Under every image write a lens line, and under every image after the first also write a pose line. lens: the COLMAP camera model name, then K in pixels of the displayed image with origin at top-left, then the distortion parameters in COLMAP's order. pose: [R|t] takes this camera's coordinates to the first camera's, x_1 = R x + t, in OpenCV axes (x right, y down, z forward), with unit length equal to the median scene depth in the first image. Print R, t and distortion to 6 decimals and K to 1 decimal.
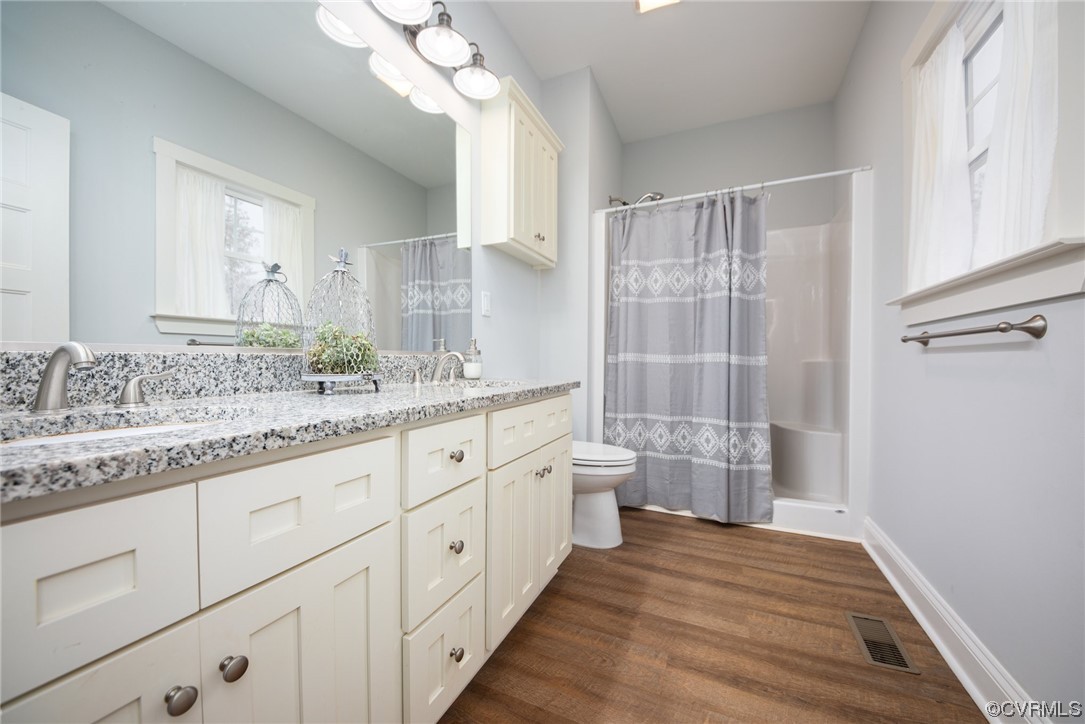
lens RADIAL K [[396.3, 0, 542.5], [0, 396.3, 362.0], [0, 0, 1]] dist [0.023661, -0.000102]
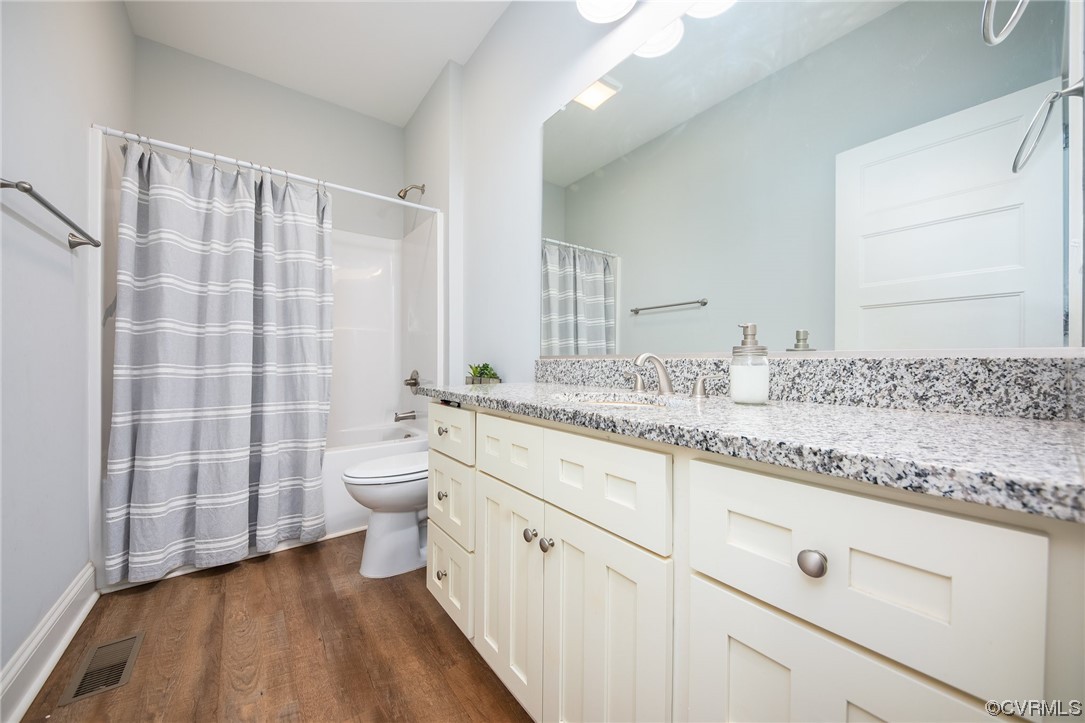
lens RADIAL K [[396.3, 0, 542.5], [0, 396.3, 361.5], [0, 0, 1]] dist [0.023661, -0.000102]
pose [[-0.466850, -0.017585, -0.884162, 0.488239], [-0.025660, 0.999651, -0.006332, -0.000480], [0.883964, 0.019732, -0.467138, 1.164883]]
